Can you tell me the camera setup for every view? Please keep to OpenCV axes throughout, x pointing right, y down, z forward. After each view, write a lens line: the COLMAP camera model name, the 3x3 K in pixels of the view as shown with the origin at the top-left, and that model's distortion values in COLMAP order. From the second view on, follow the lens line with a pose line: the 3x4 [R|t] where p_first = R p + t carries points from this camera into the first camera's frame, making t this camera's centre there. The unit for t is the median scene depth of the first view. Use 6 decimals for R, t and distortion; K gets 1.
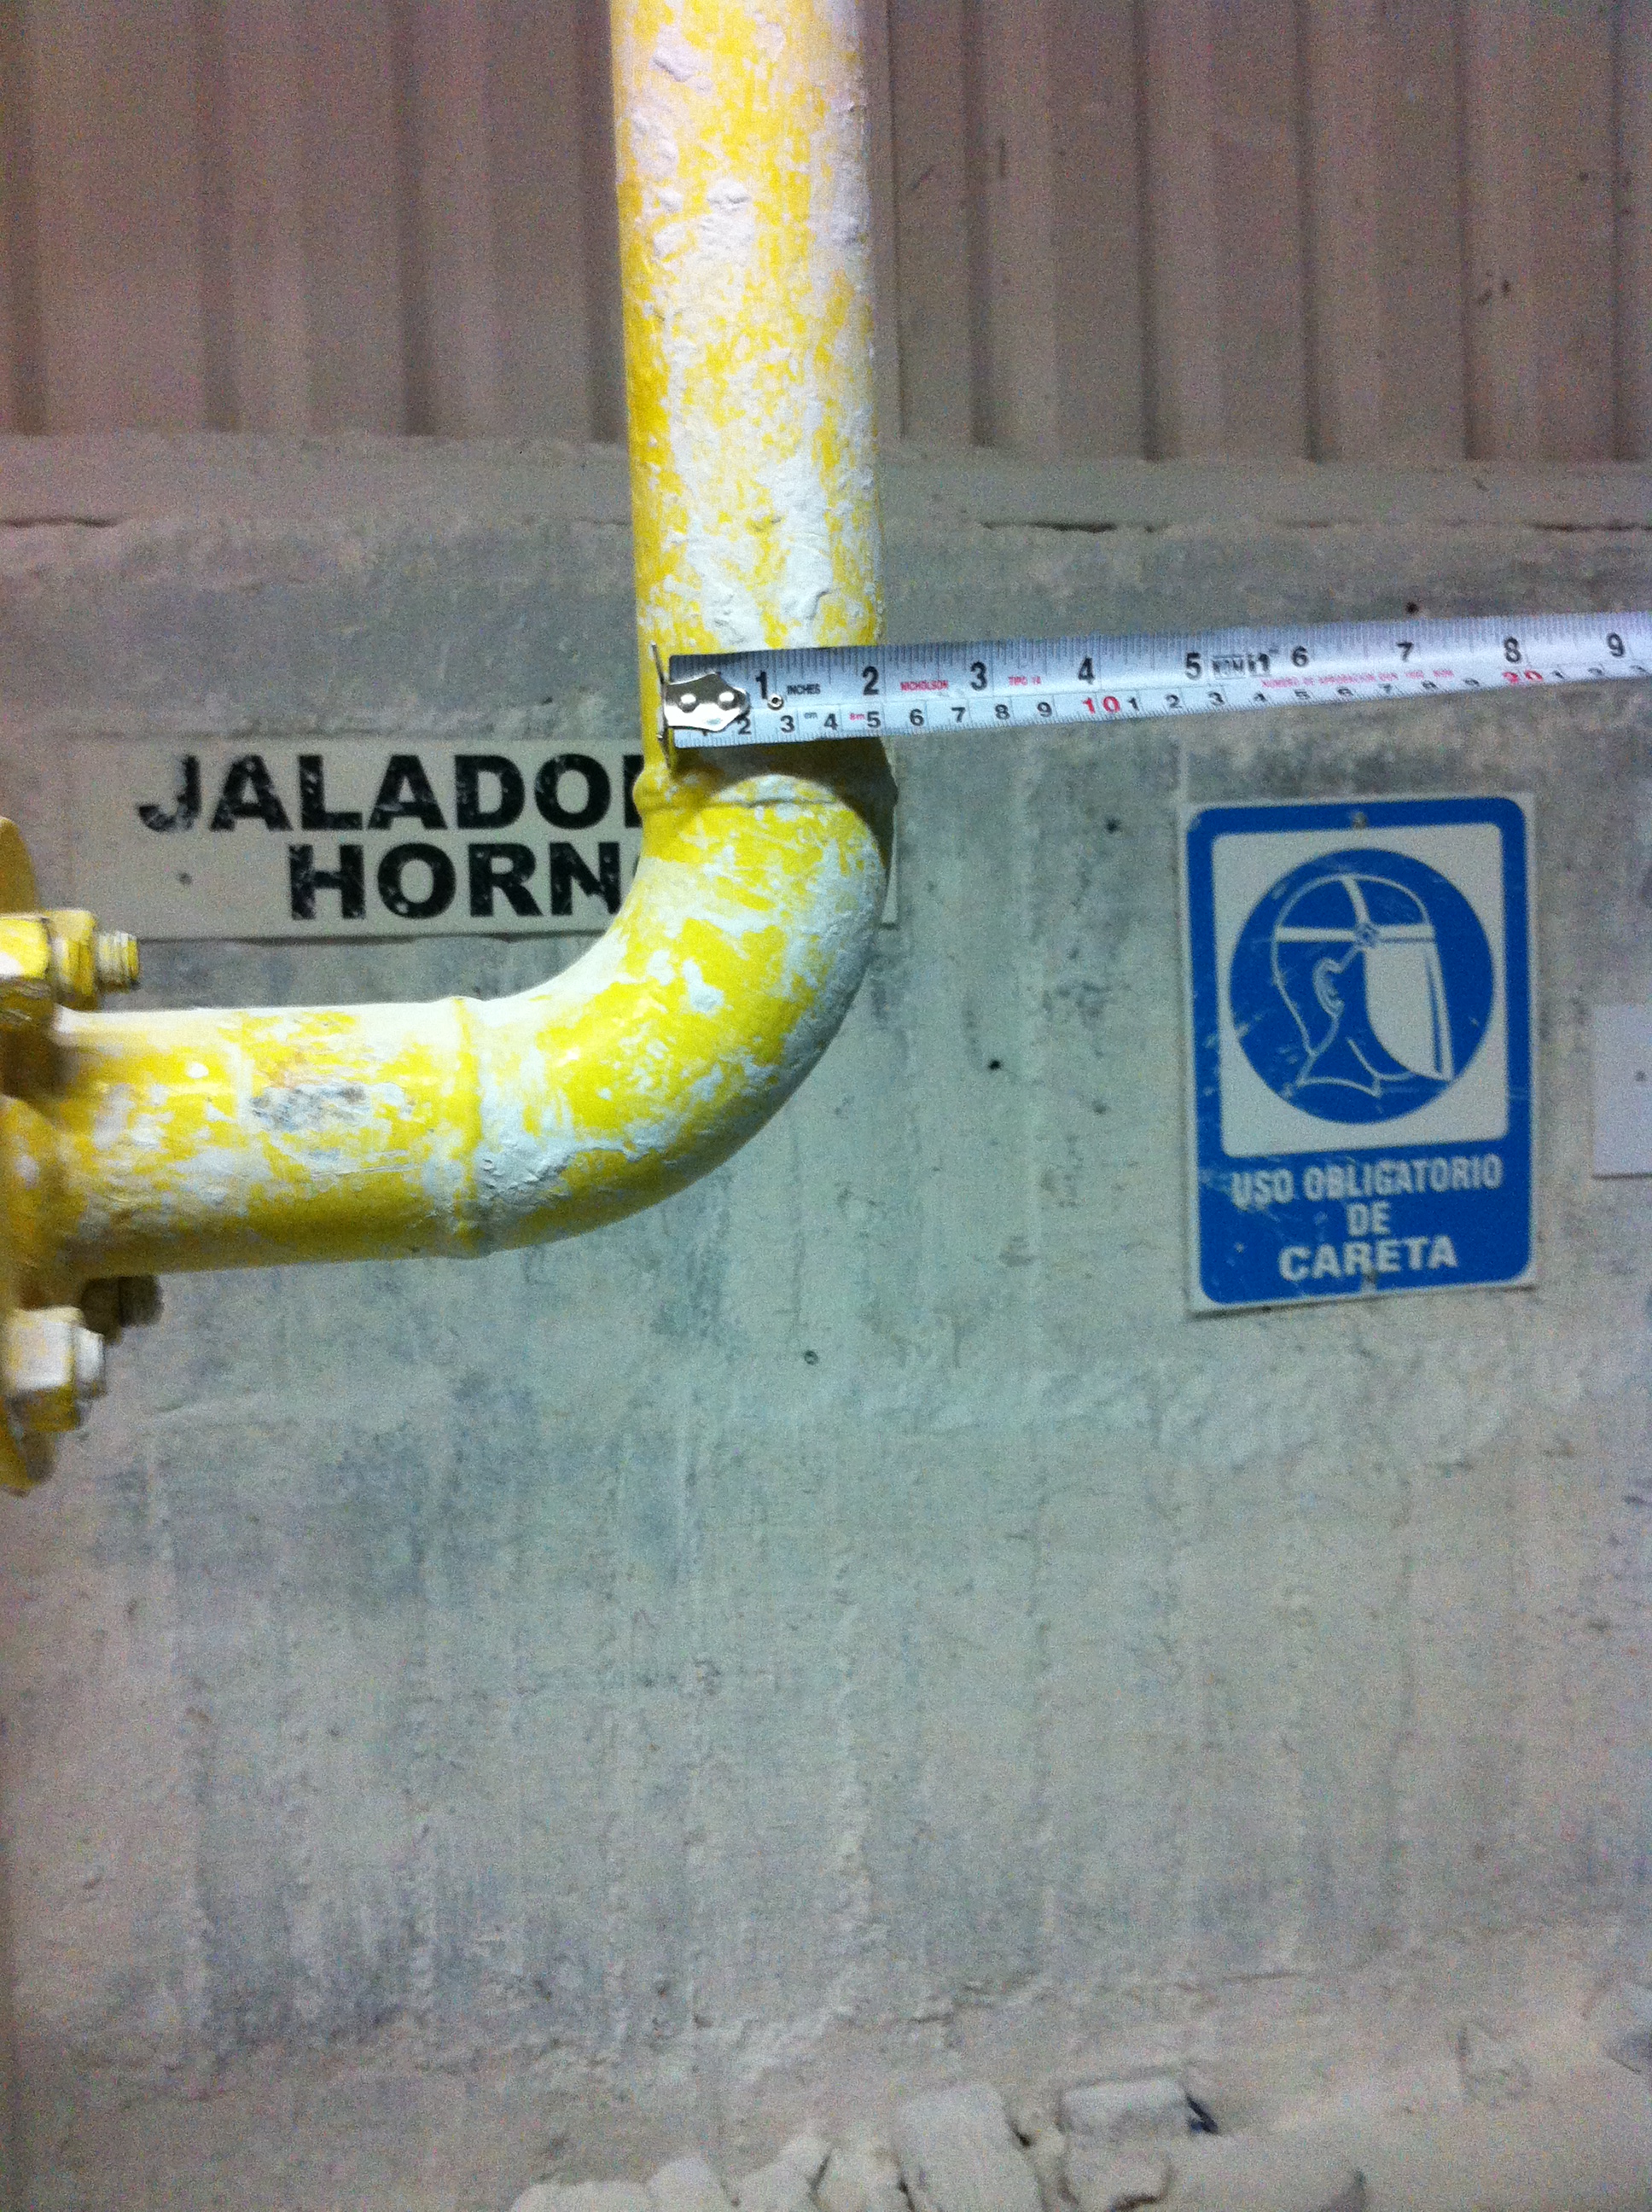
lens RADIAL K [[2124.8, 0, 832.5], [0, 2124.8, 1105.6], [0, 0, 1]] dist [0.124875, -0.402651]
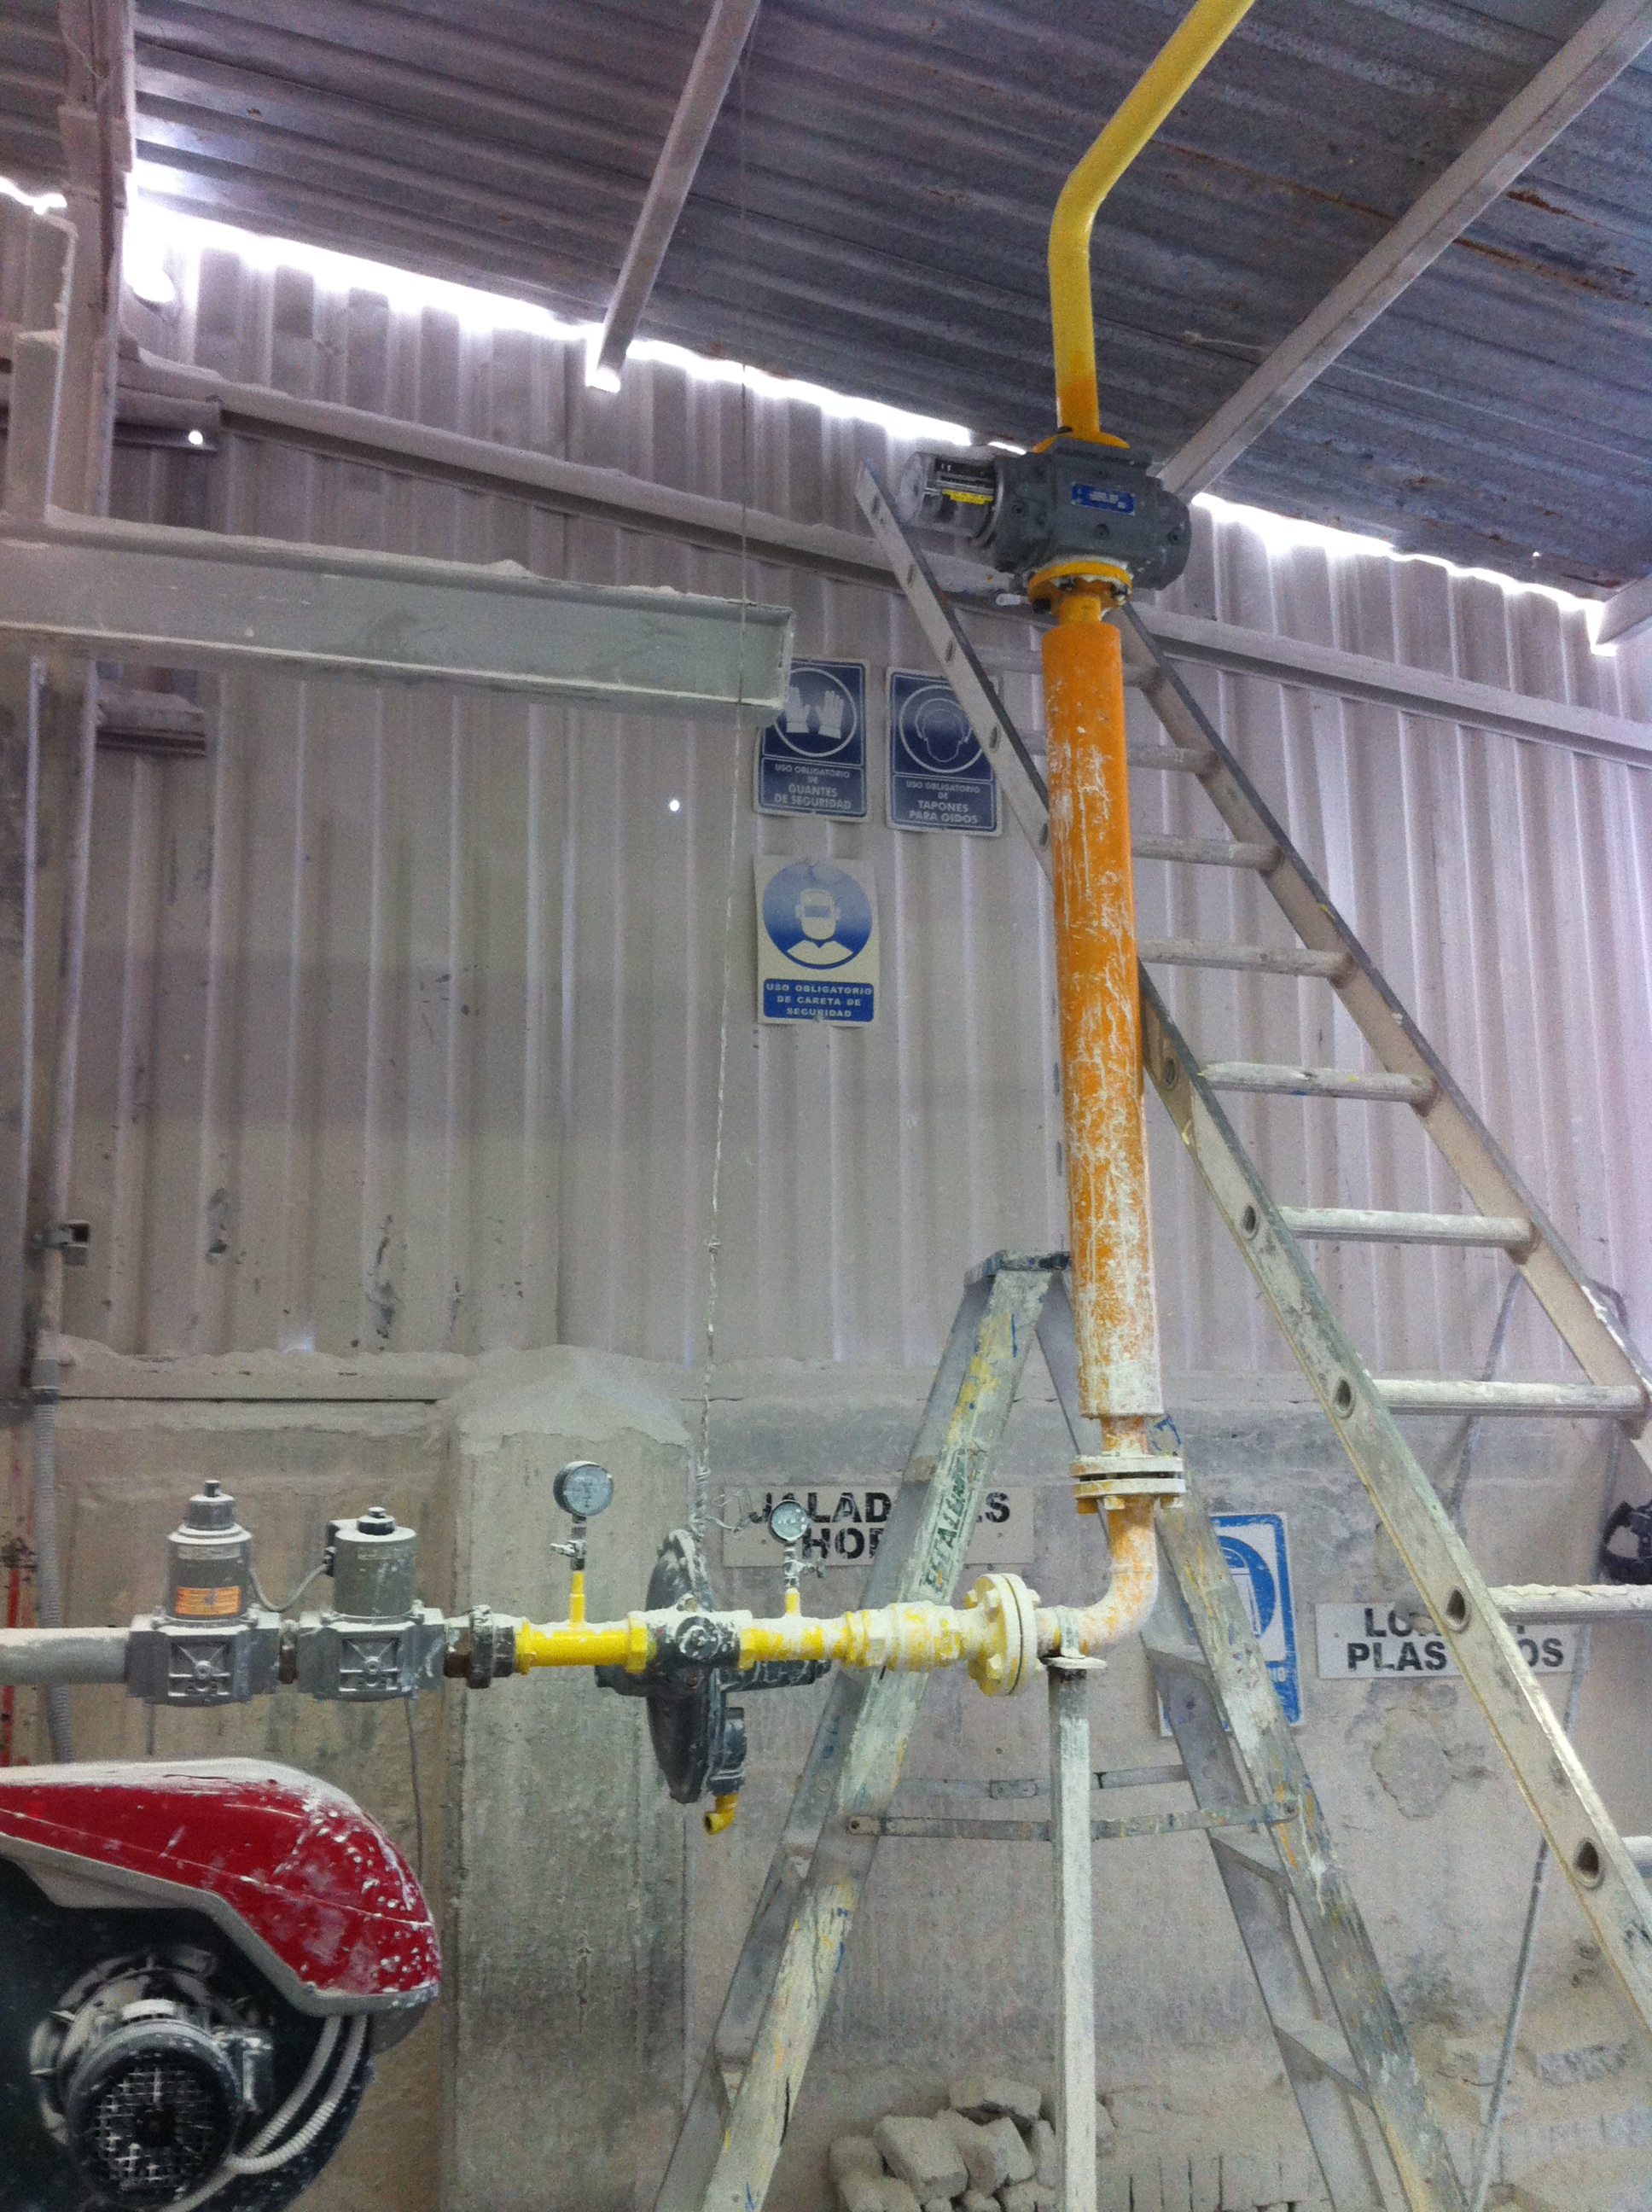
lens RADIAL K [[2124.8, 0, 832.5], [0, 2124.8, 1105.6], [0, 0, 1]] dist [0.124875, -0.402651]
pose [[0.996129, 0.031314, 0.082137, -0.419408], [-0.009134, 0.966214, -0.257579, 0.042060], [-0.087427, 0.255832, 0.962760, -1.479322]]
